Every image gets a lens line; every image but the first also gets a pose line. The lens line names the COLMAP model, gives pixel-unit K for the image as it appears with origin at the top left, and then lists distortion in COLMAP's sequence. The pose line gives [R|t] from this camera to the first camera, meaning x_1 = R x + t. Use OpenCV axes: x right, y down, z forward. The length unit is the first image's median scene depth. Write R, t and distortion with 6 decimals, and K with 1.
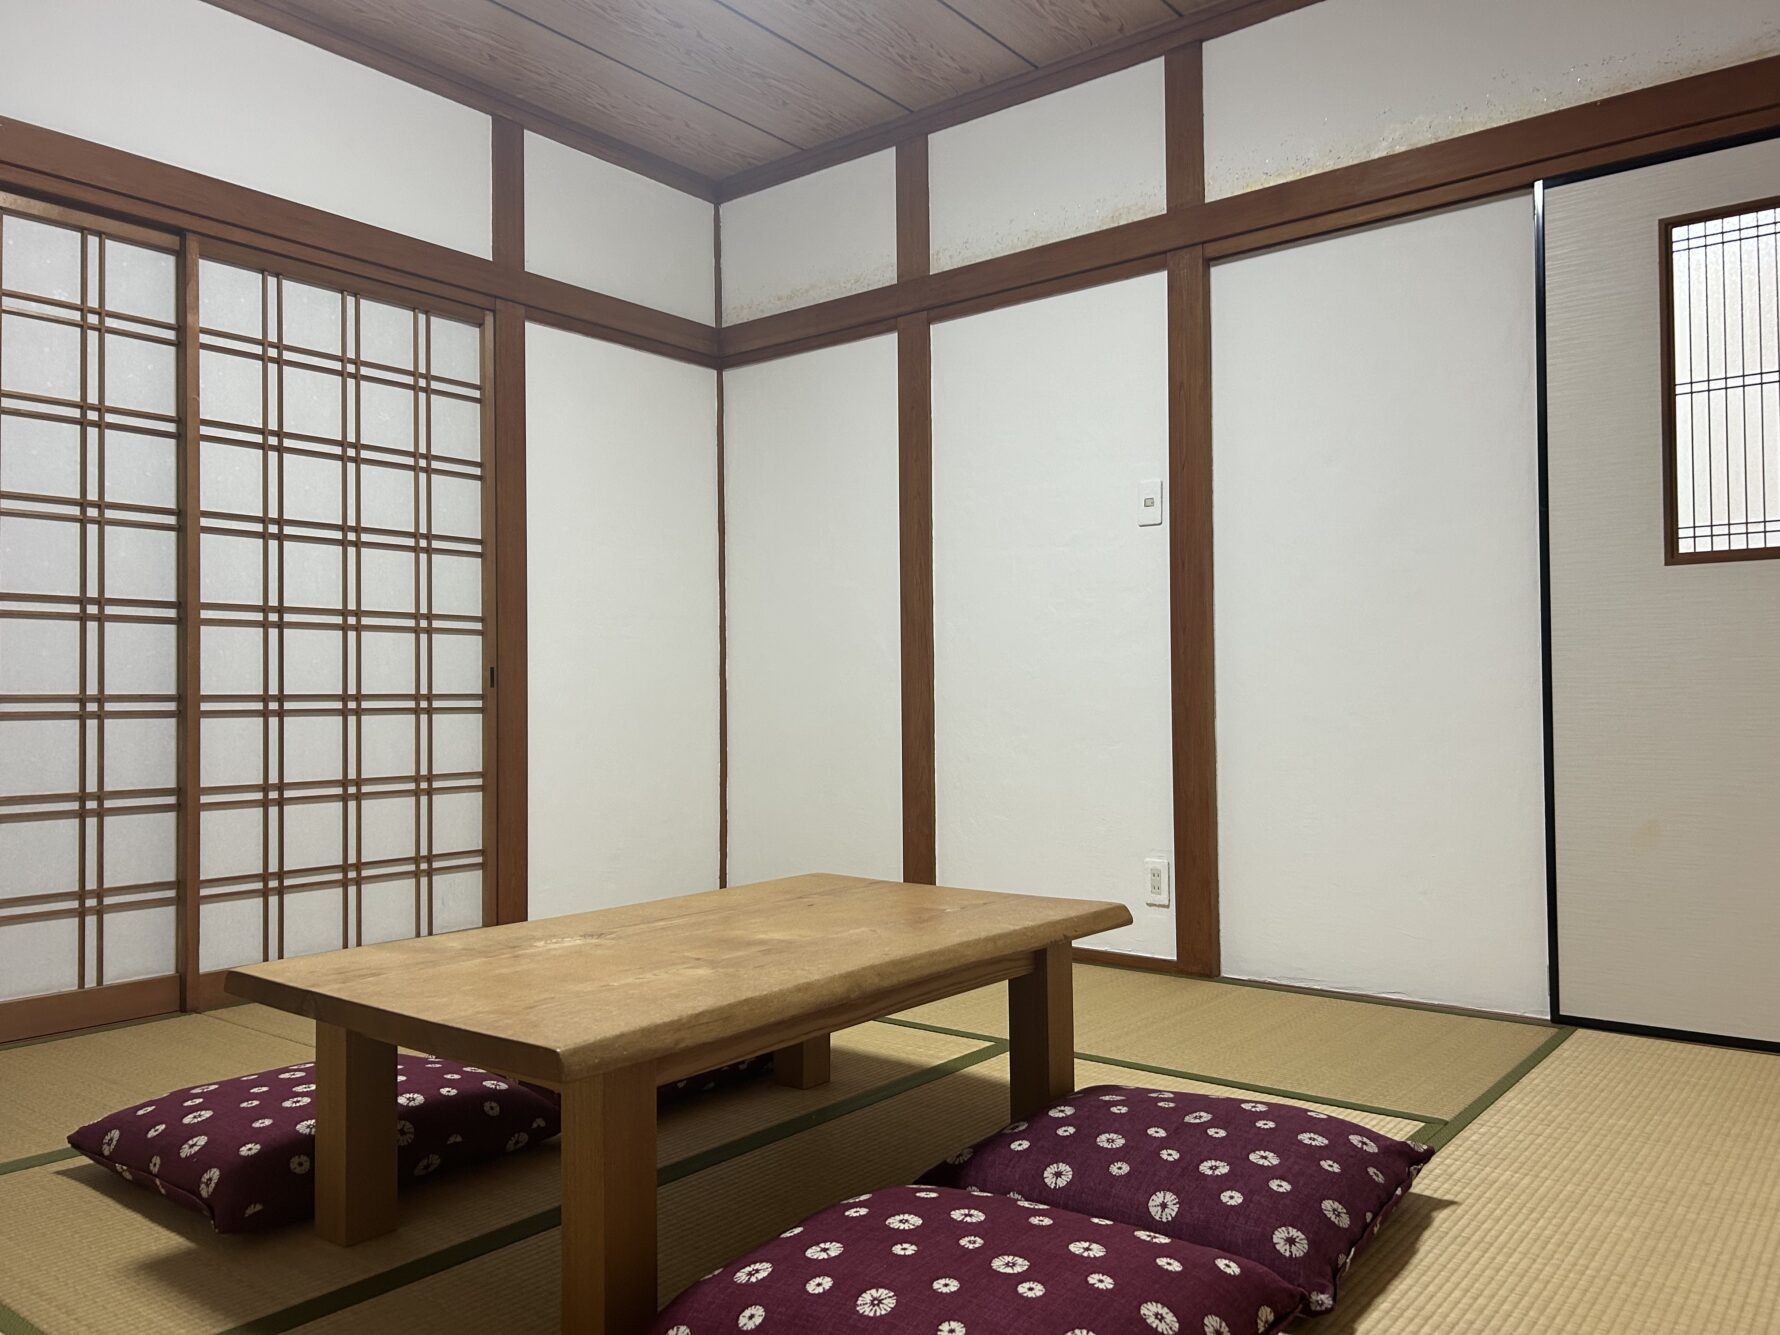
lens RADIAL K [[1336.3, 0, 889.4], [0, 1336.3, 668.4], [0, 0, 1]] dist [0.047360, -0.042686]
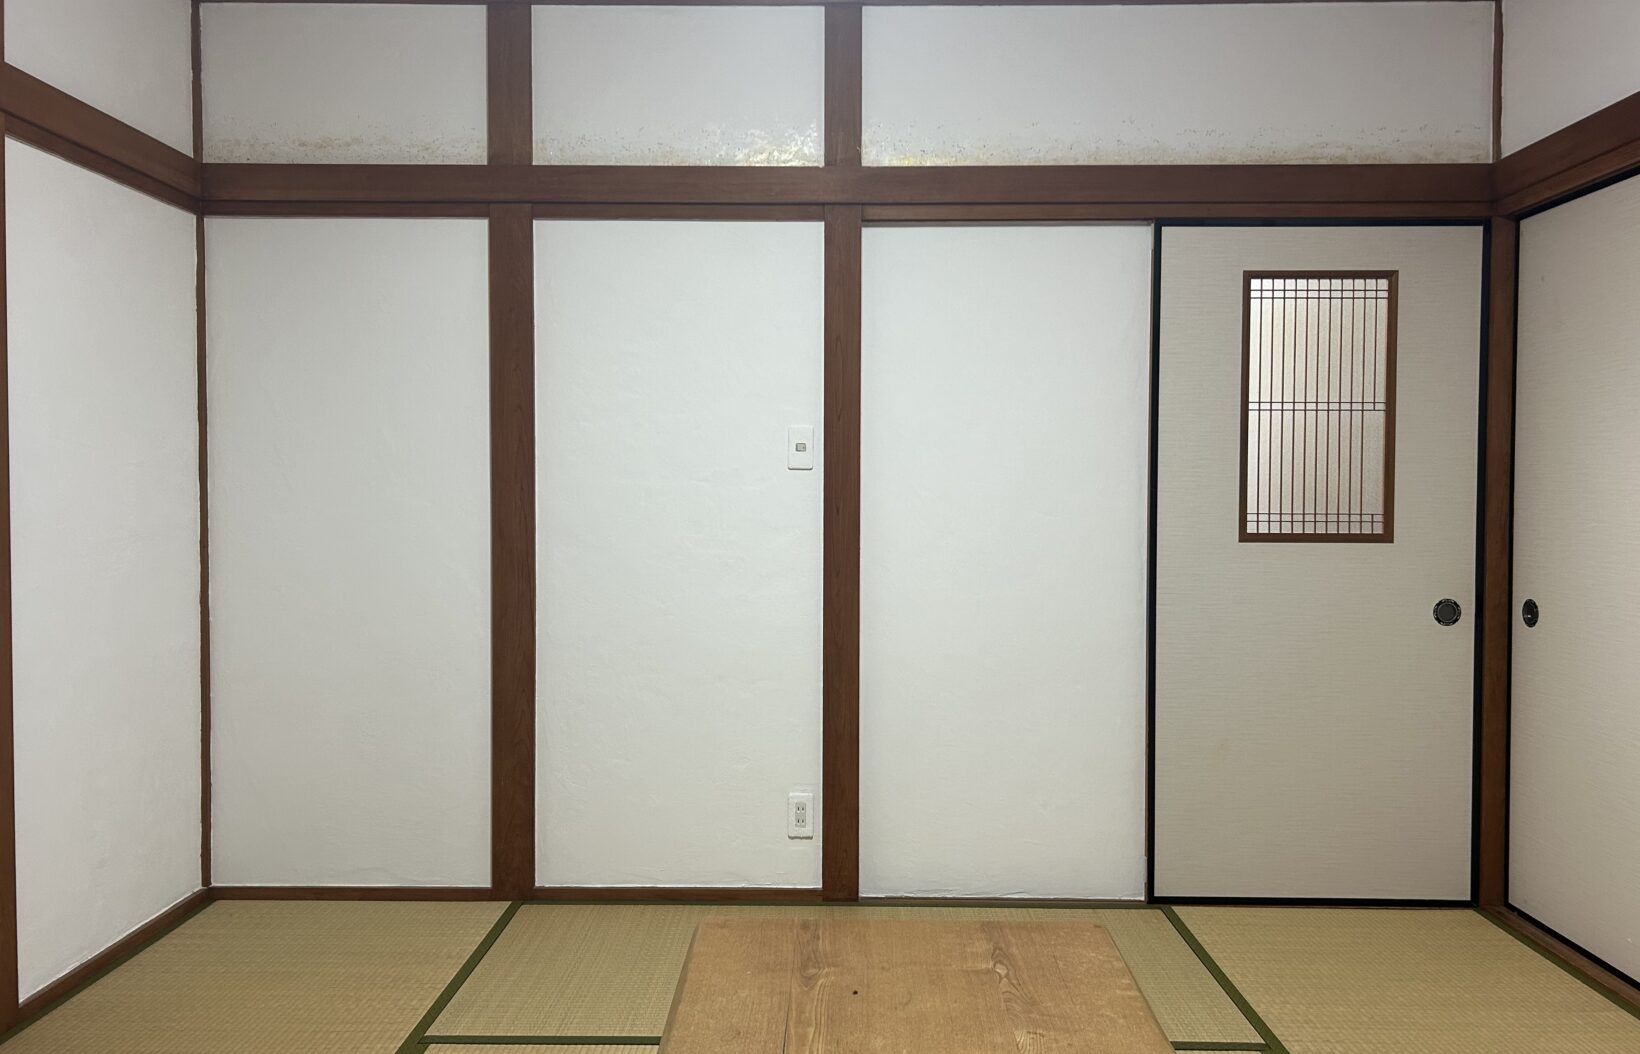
lens RADIAL K [[1230.8, 0, 823.2], [0, 1230.8, 519.8], [0, 0, 1]] dist [0.053961, -0.054803]
pose [[0.789740, -0.003652, 0.613431, -0.376560], [-0.025420, 0.998929, 0.038673, -0.107570], [-0.612914, -0.046135, 0.788801, 0.252208]]
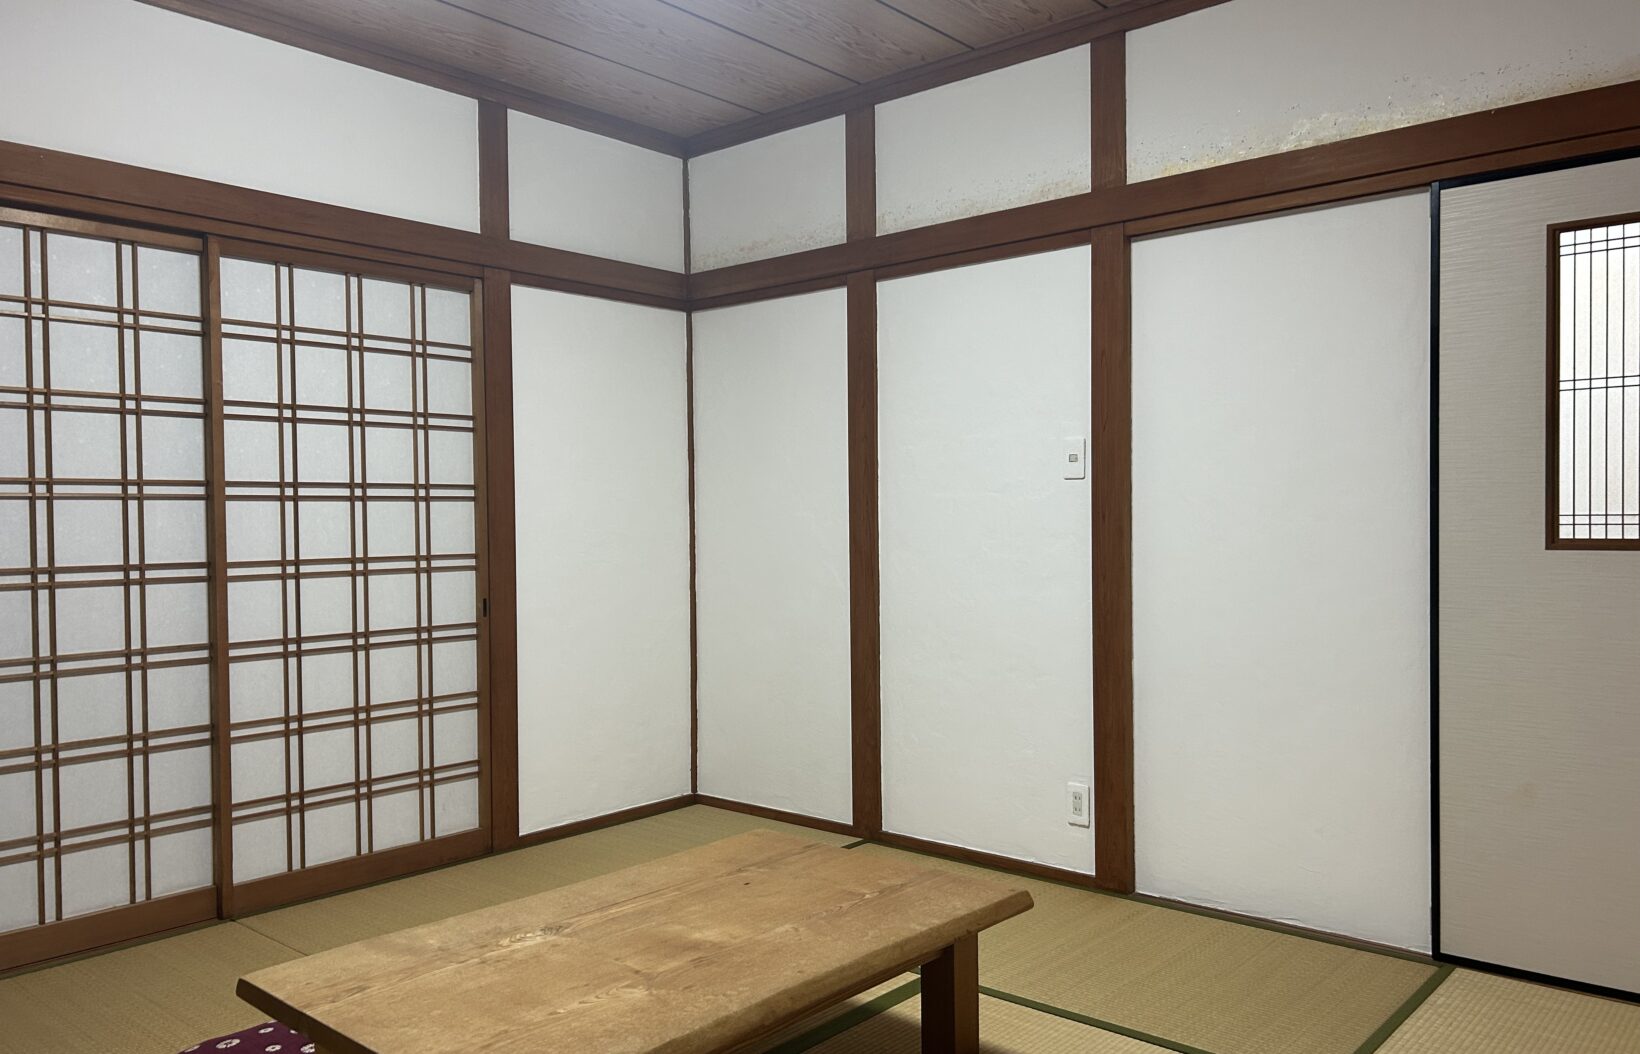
lens RADIAL K [[1230.8, 0, 805.0], [0, 1230.8, 540.6], [0, 0, 1]] dist [0.053961, -0.054803]
pose [[0.998599, -0.000215, -0.052920, 0.029586], [0.002516, 0.999054, 0.043417, -0.103519], [0.052861, -0.043489, 0.997654, -0.018140]]
